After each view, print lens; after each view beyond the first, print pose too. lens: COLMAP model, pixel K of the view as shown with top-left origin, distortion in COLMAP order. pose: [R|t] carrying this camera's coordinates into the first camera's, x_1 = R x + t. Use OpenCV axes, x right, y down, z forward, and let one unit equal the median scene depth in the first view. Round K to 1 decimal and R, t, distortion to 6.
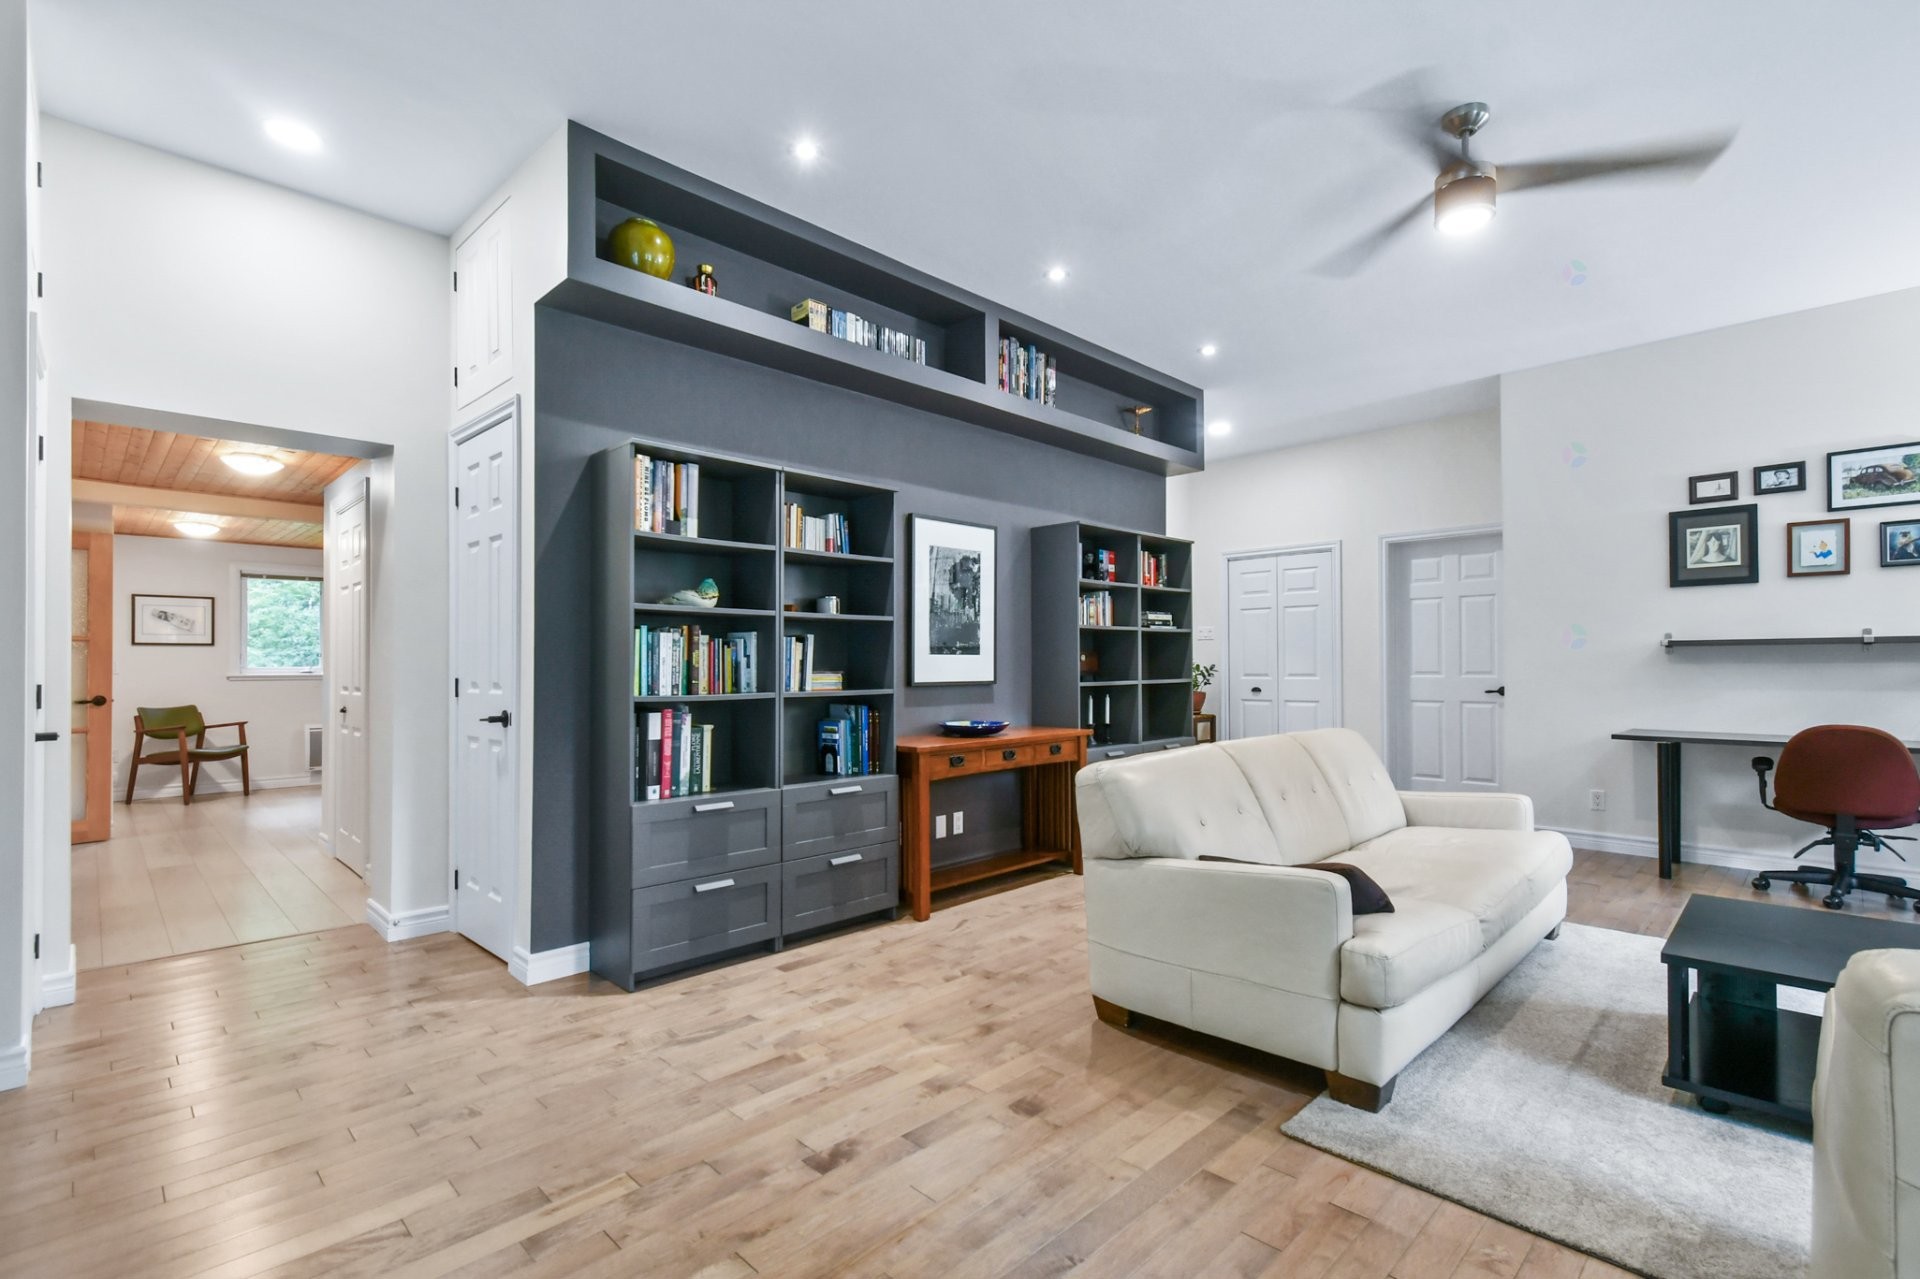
lens RADIAL K [[876.7, 0, 978.7], [0, 876.7, 659.4], [0, 0, 1]] dist [0.004186, -0.001267]
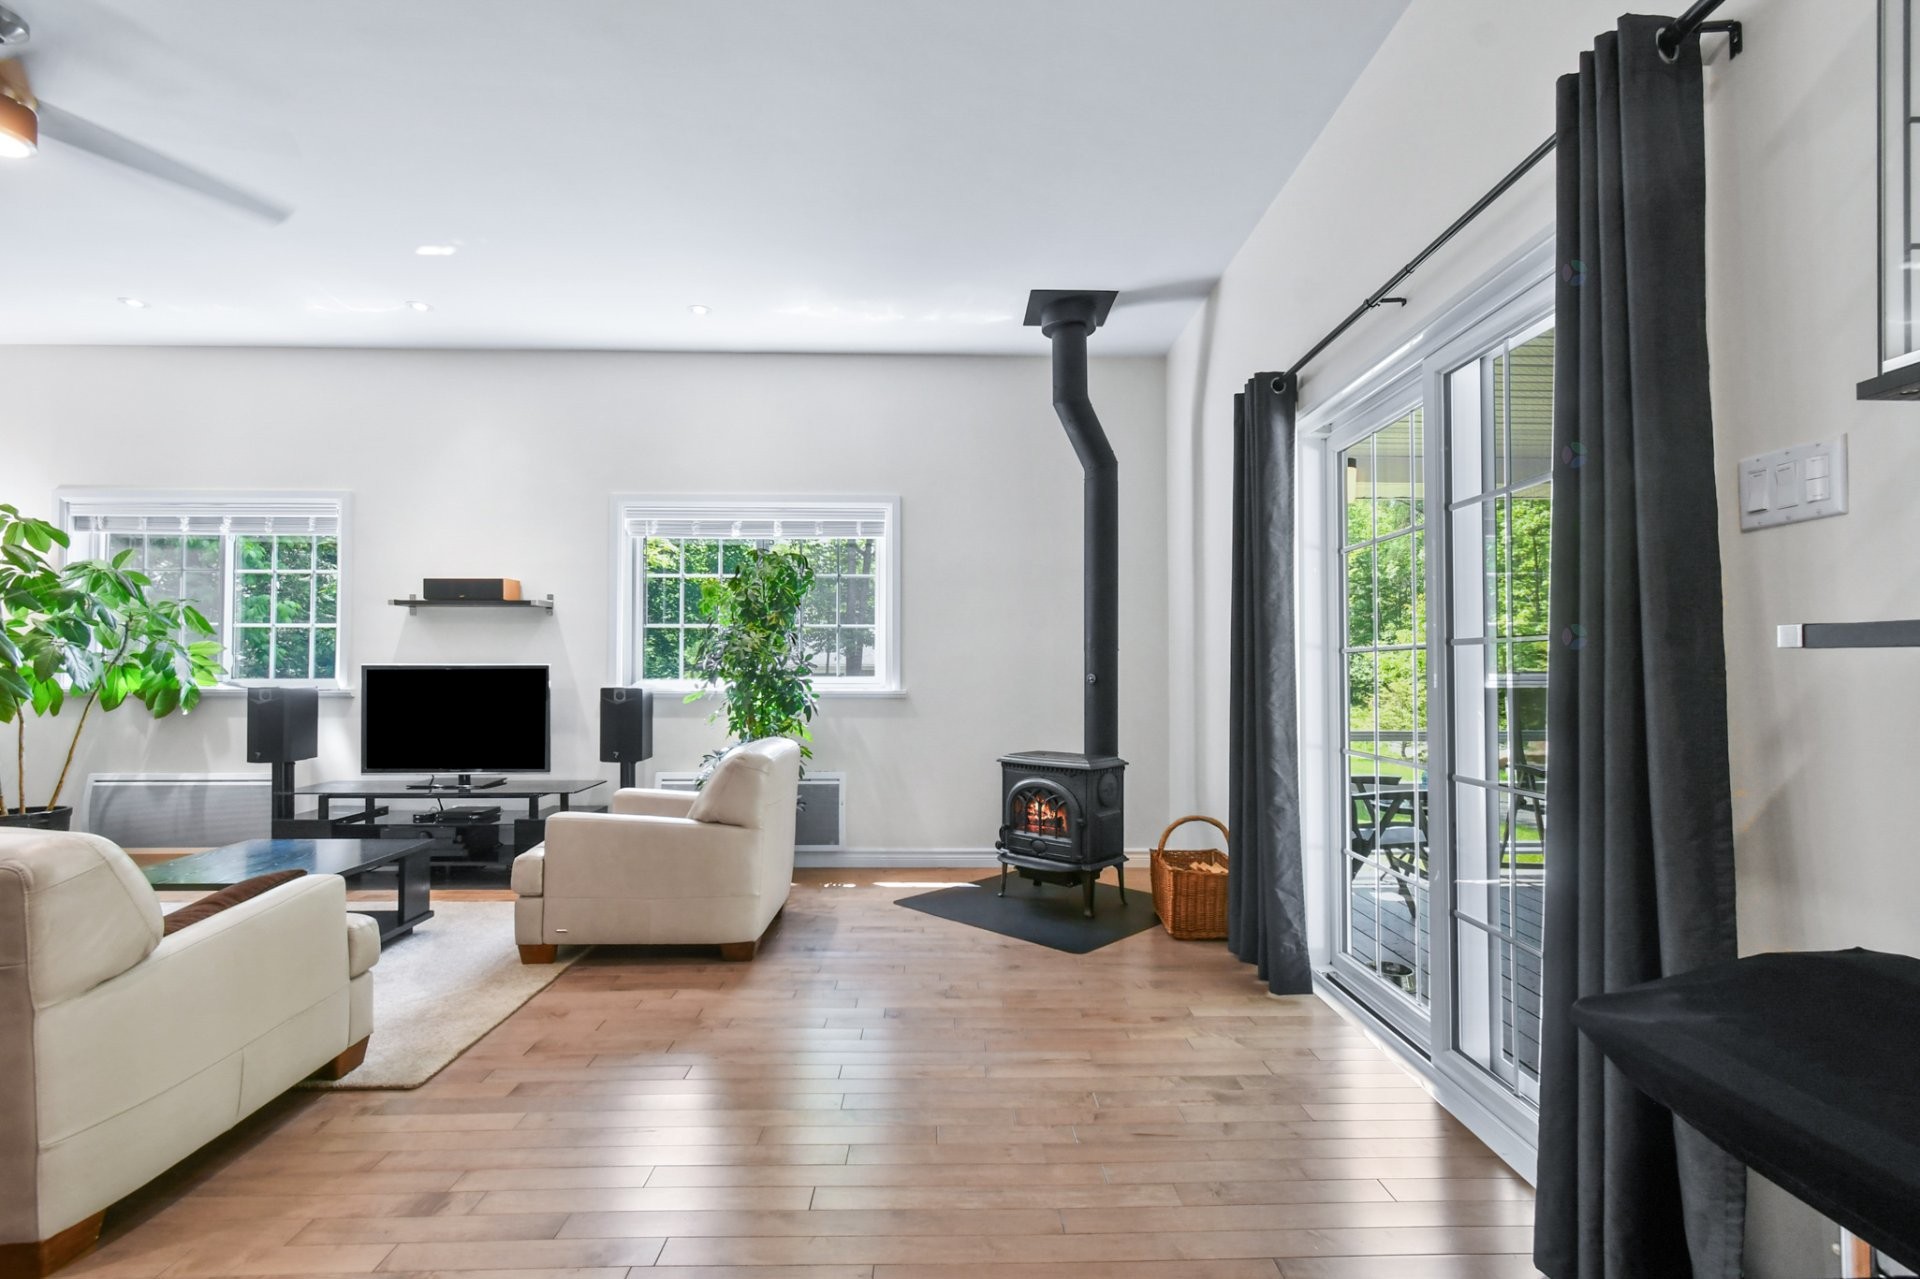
lens RADIAL K [[876.7, 0, 944.1], [0, 876.7, 648.2], [0, 0, 1]] dist [0.004186, -0.001267]
pose [[-0.707726, 0.021685, 0.706154, -0.447713], [-0.000219, 0.999522, -0.030913, 0.005340], [-0.706486, -0.022032, -0.707384, 0.632098]]
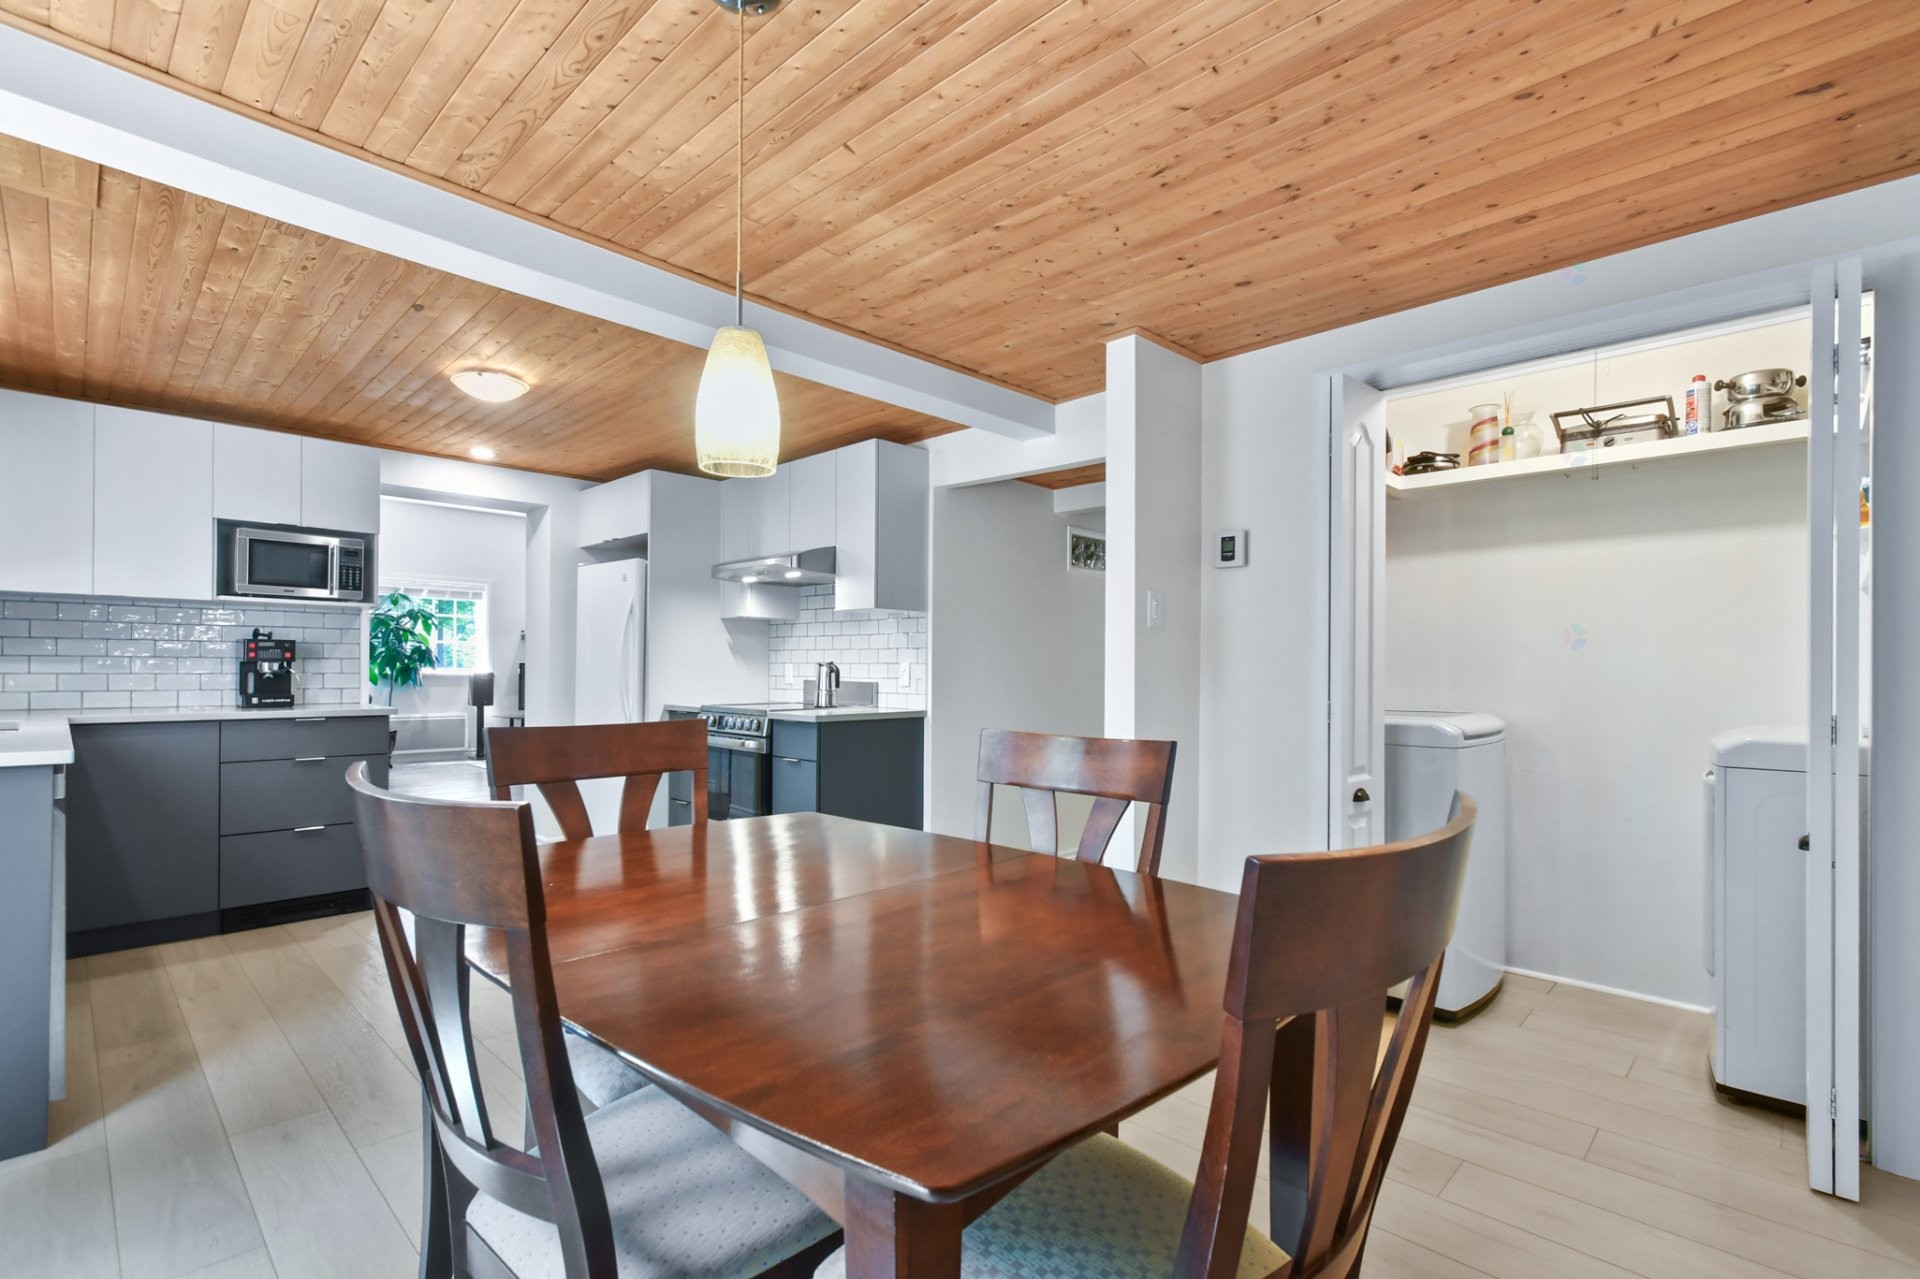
lens RADIAL K [[876.7, 0, 966.0], [0, 876.7, 667.5], [0, 0, 1]] dist [0.004186, -0.001267]
pose [[-0.999941, -0.007167, -0.008183, -0.396731], [-0.007129, 0.999964, -0.004648, 0.008706], [0.008216, -0.004589, -0.999956, 2.666686]]
